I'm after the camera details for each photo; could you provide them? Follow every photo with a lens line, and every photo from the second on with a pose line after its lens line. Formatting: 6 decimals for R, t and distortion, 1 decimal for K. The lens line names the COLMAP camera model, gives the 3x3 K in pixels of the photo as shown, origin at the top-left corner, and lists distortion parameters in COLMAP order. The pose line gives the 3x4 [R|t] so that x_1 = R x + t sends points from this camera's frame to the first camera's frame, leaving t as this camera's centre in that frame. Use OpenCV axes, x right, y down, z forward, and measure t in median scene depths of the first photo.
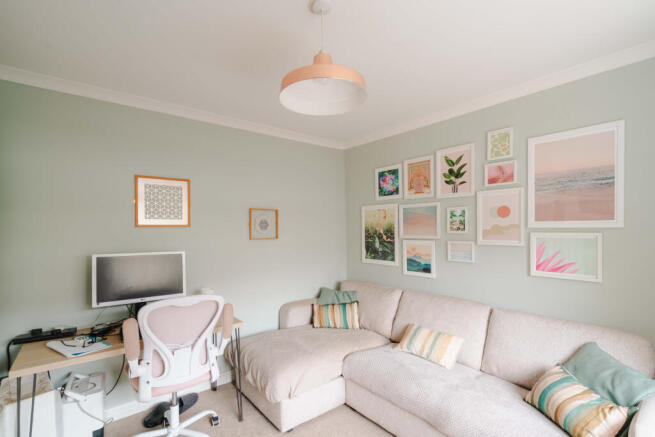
lens RADIAL K [[306.0, 0, 328.9], [0, 306.0, 236.8], [0, 0, 1]] dist [0.001006, 0.000986]
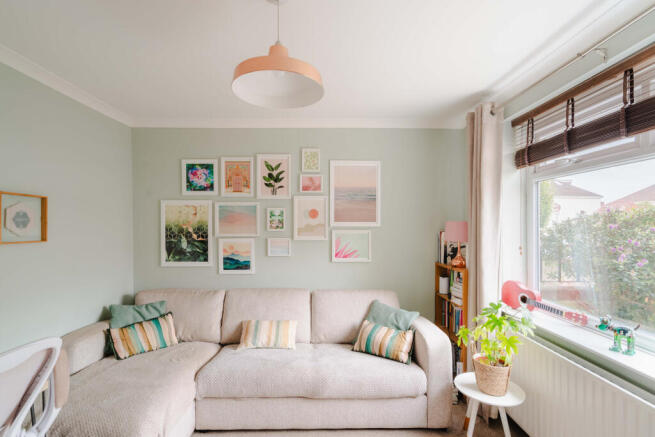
lens RADIAL K [[313.7, 0, 327.1], [0, 313.7, 229.8], [0, 0, 1]] dist [-0.001871, 0.000002]
pose [[0.615879, -0.003394, 0.787834, -0.366542], [0.017763, 0.999796, -0.009578, -0.001707], [-0.787641, 0.019893, 0.615814, 0.136948]]
